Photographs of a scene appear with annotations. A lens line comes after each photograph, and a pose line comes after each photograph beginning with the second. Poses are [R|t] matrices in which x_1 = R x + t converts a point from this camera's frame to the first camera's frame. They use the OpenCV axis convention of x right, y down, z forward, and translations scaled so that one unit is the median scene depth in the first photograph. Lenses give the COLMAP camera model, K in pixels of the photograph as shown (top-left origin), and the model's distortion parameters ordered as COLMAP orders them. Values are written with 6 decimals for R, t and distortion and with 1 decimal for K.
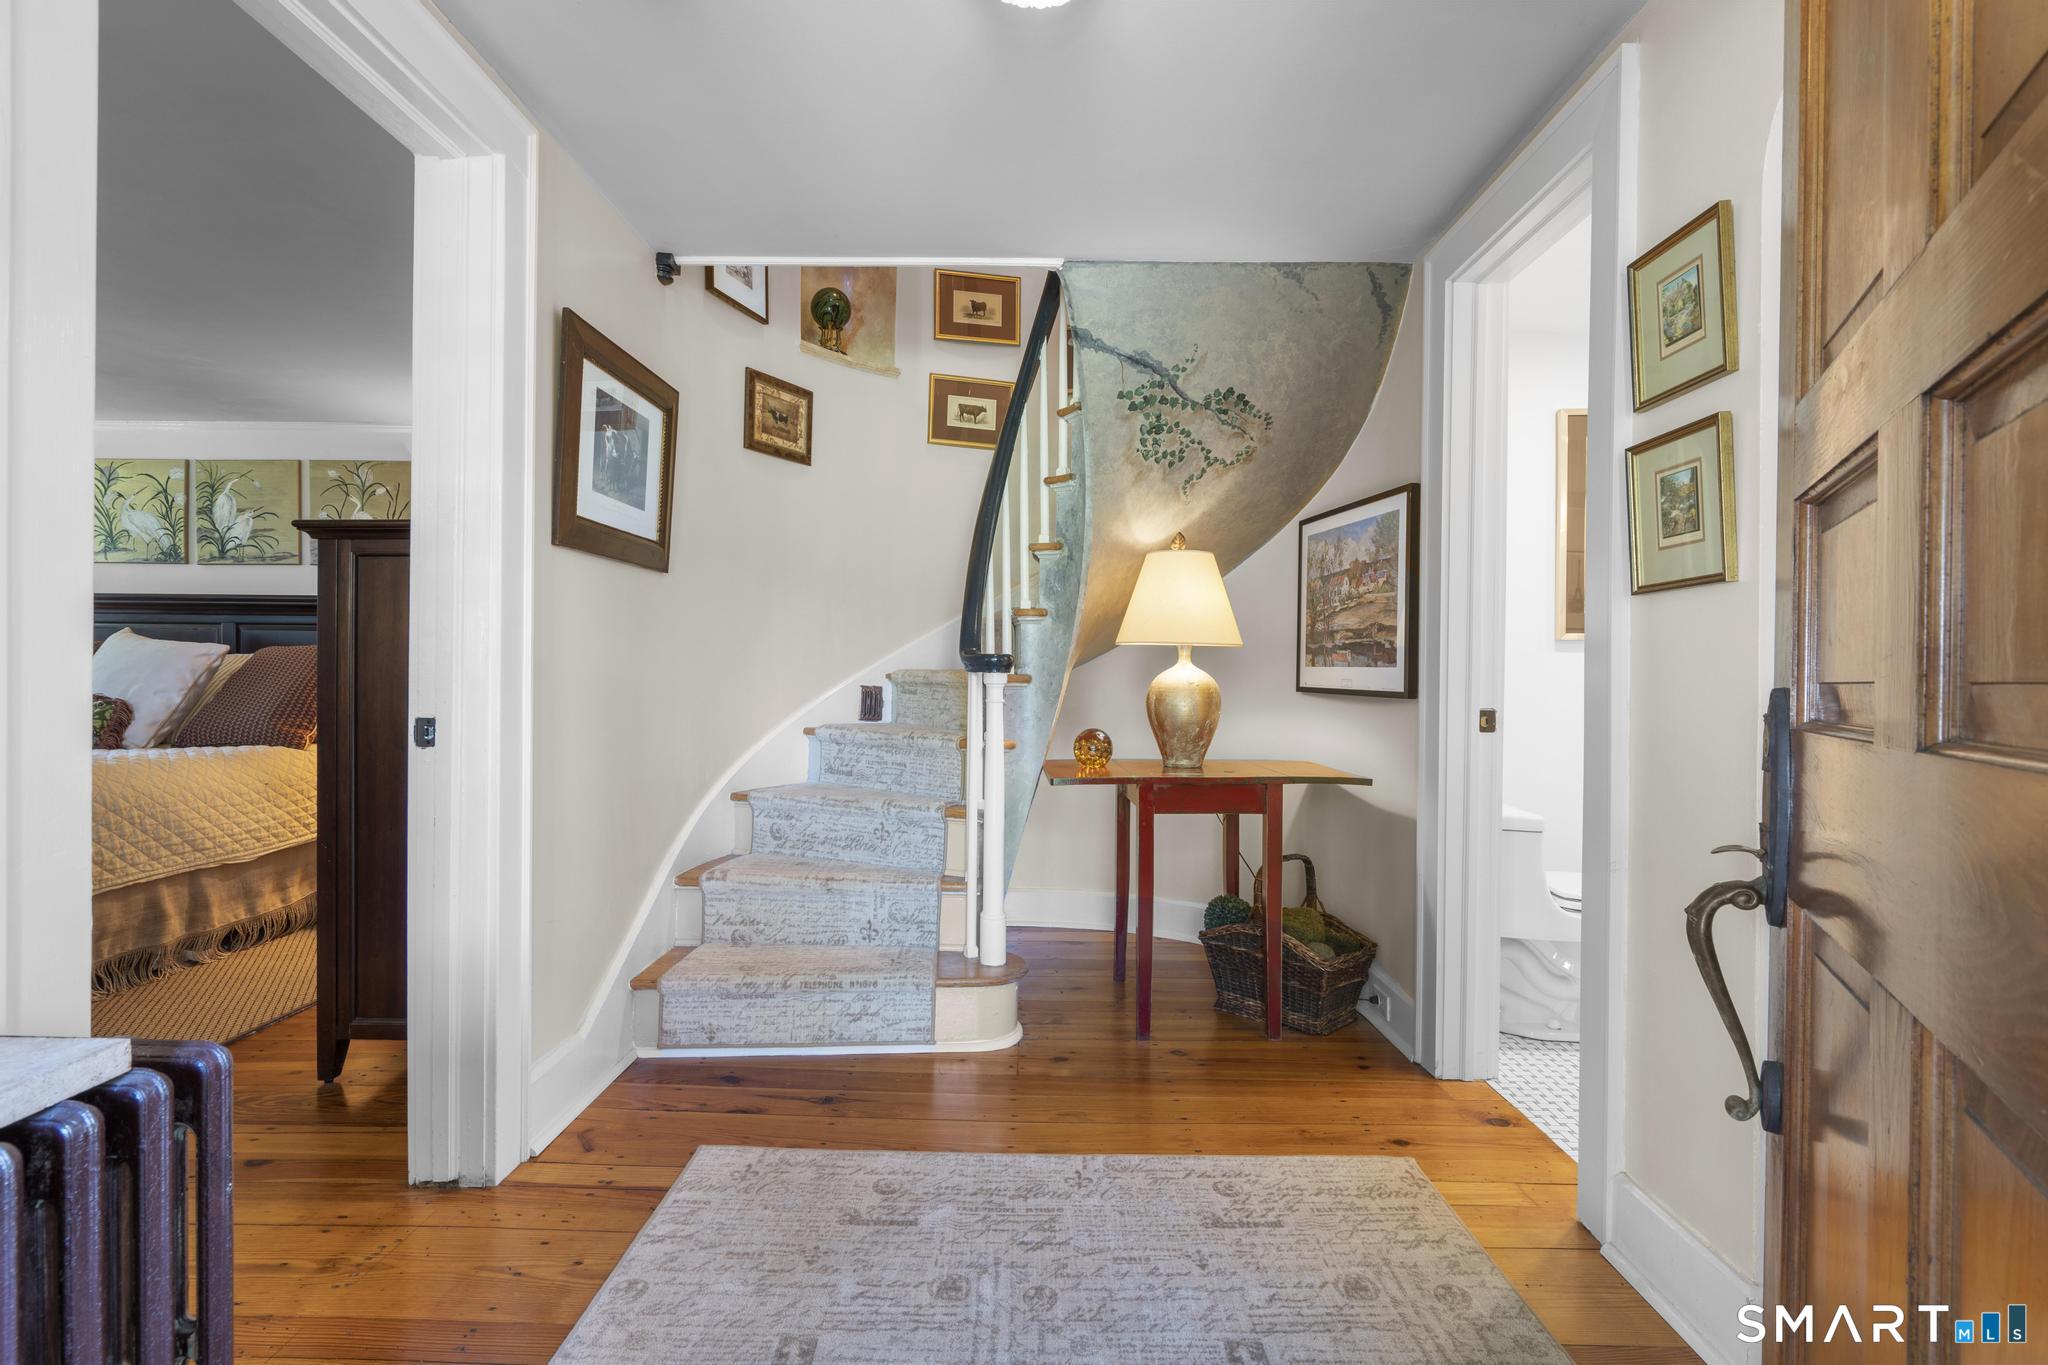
lens RADIAL K [[920.7, 0, 1026.0], [0, 920.7, 676.7], [0, 0, 1]] dist [-0.000114, 0.000226]
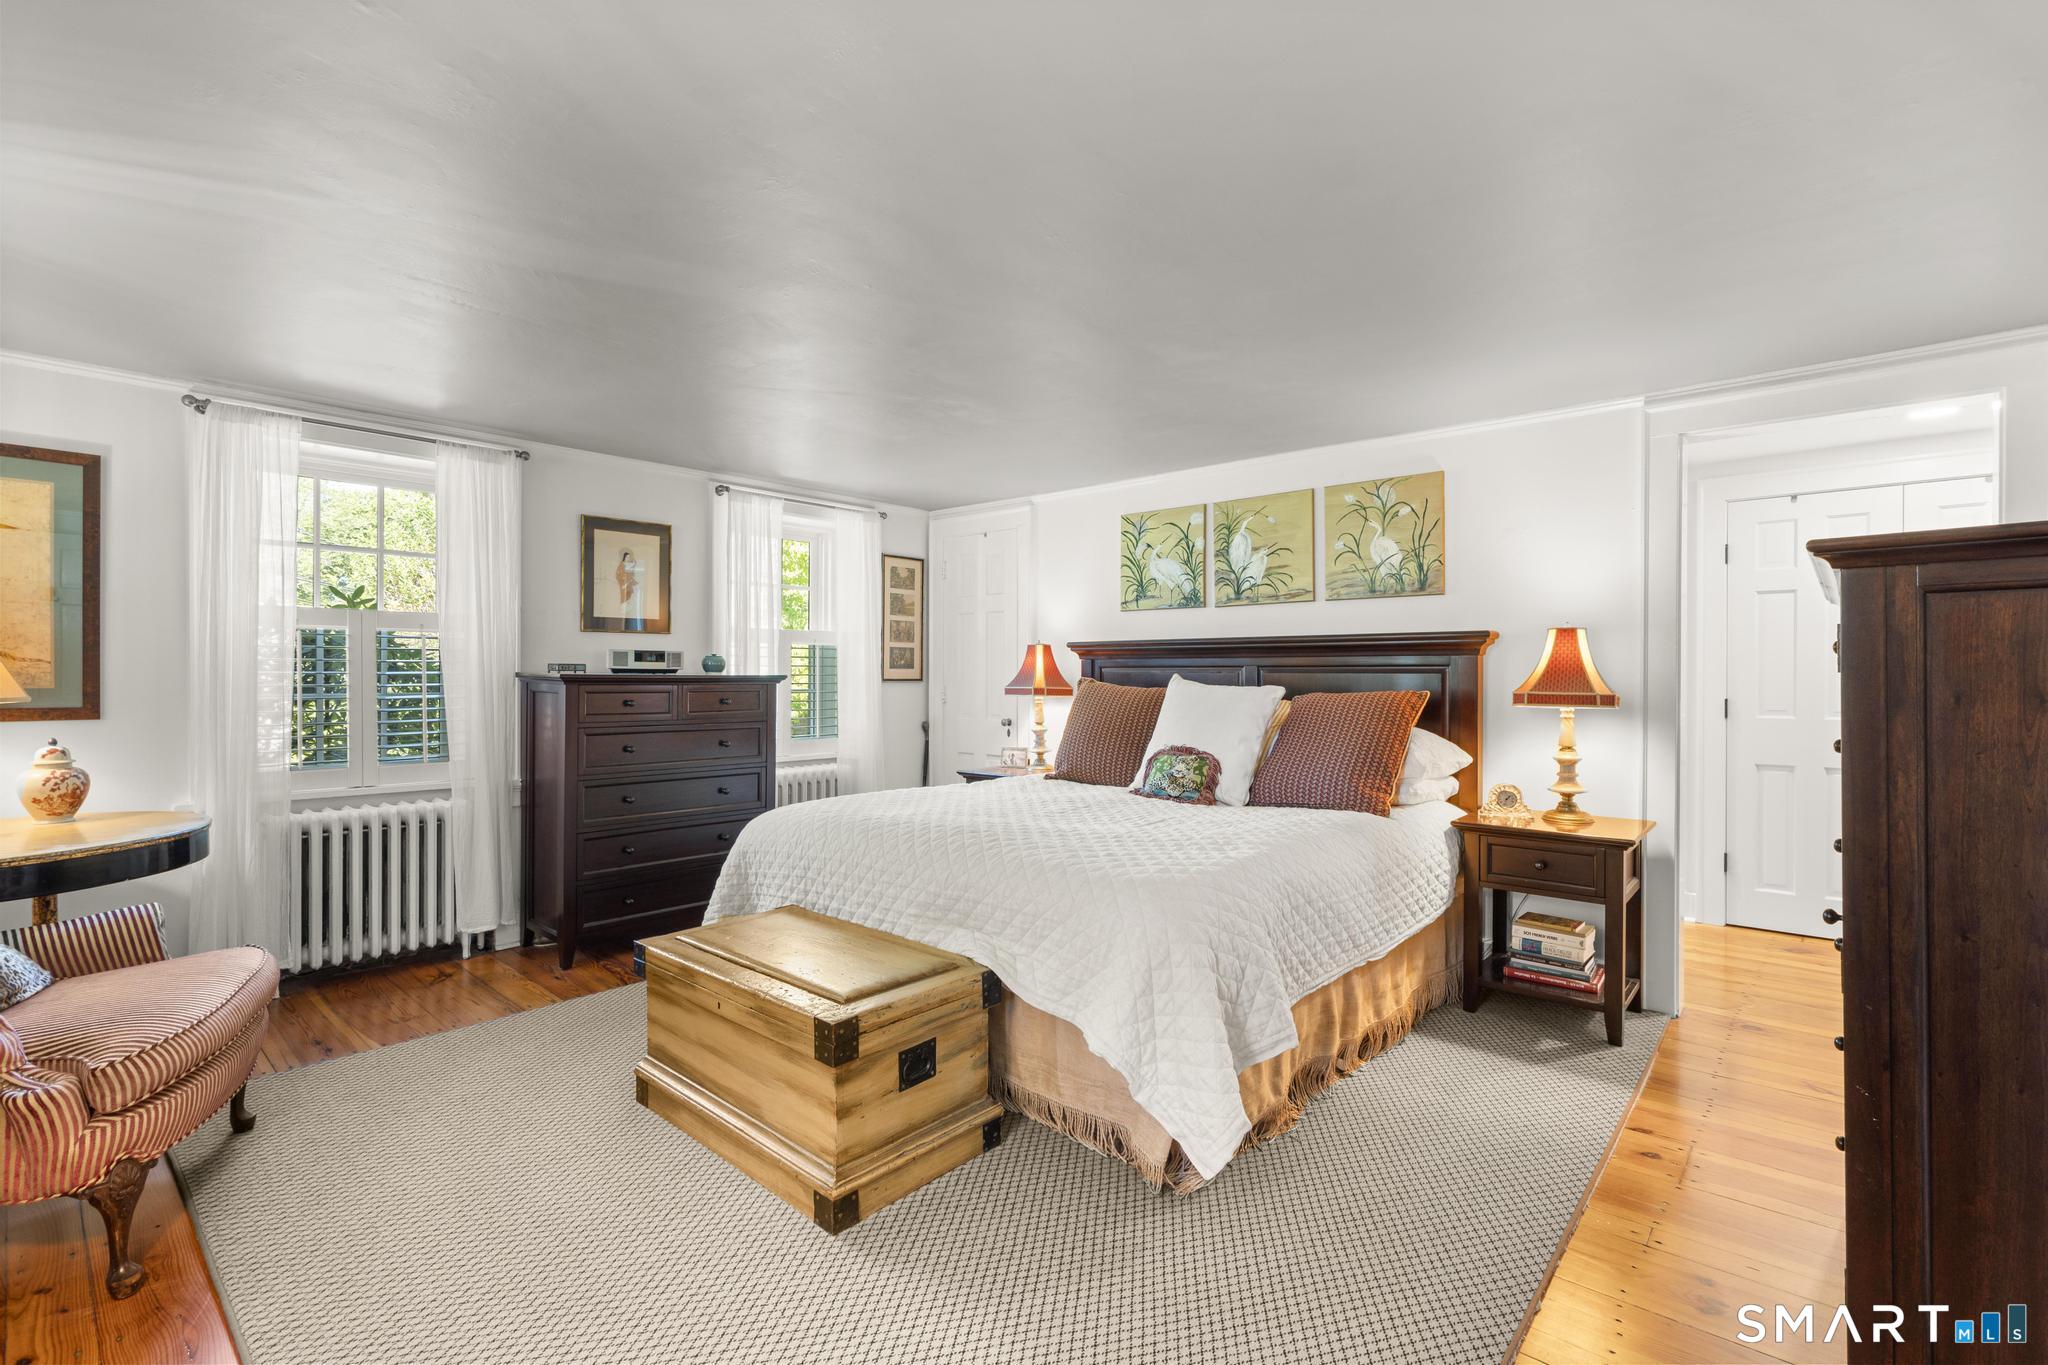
lens RADIAL K [[920.7, 0, 1019.0], [0, 920.7, 680.9], [0, 0, 1]] dist [-0.000114, 0.000226]
pose [[0.755408, -0.004248, -0.655241, -0.406784], [0.003575, 0.999991, -0.002361, -0.040399], [0.655245, -0.000559, 0.755416, 0.105846]]
